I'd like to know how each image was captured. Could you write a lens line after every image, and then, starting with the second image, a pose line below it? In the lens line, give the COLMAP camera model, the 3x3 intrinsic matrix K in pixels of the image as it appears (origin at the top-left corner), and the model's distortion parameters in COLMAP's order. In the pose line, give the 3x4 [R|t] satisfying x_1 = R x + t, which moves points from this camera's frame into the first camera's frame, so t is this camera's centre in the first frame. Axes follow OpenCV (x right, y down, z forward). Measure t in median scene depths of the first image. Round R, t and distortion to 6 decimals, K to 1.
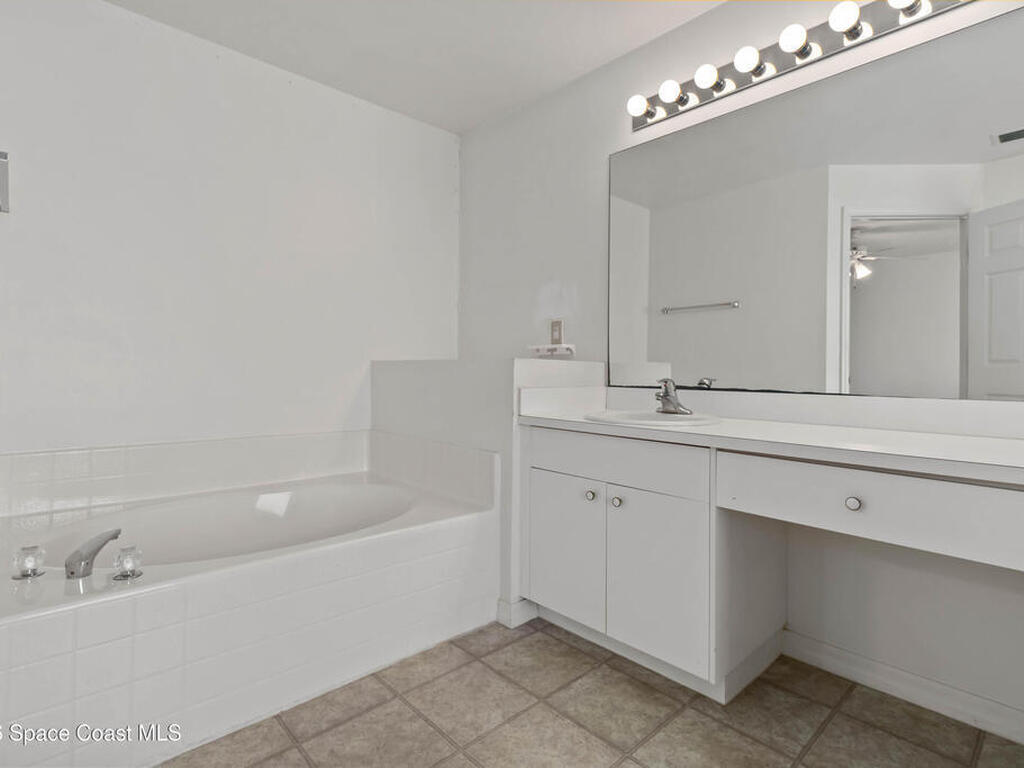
lens RADIAL K [[534.7, 0, 511.8], [0, 534.7, 361.1], [0, 0, 1]] dist [0.001300, 0.001147]
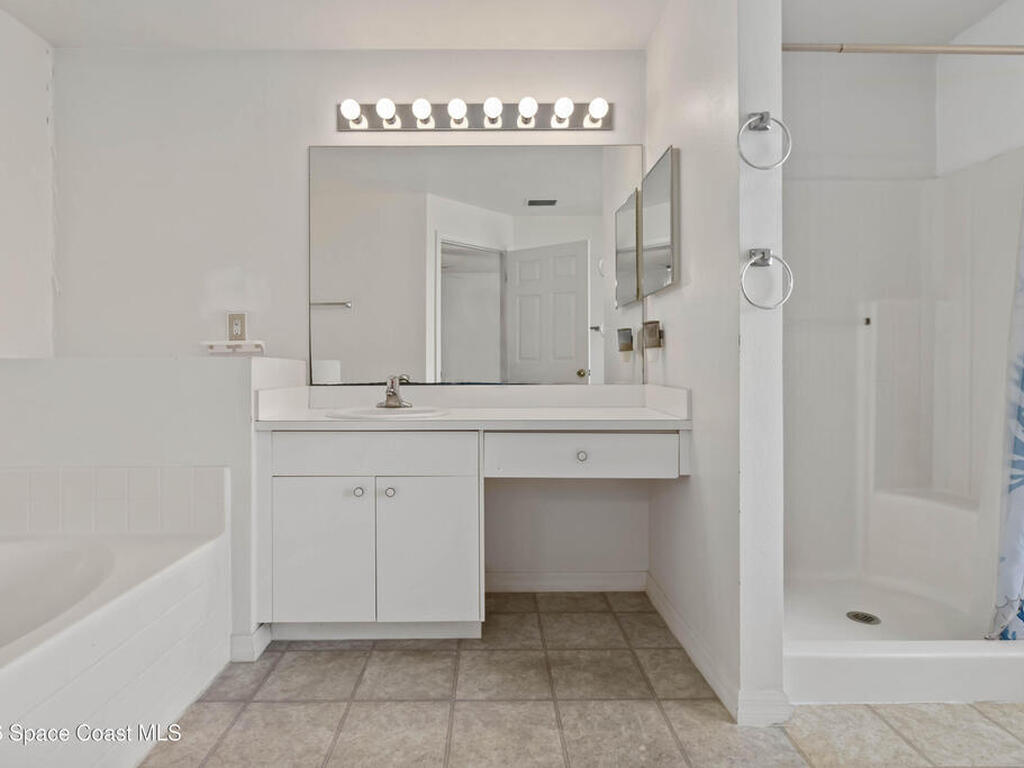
lens RADIAL K [[558.1, 0, 510.4], [0, 558.1, 359.6], [0, 0, 1]] dist [0.000816, 0.000095]
pose [[0.676648, -0.000742, 0.736306, -0.424428], [-0.001079, 0.999997, 0.001999, -0.002733], [-0.736306, -0.002147, 0.676646, 0.067283]]
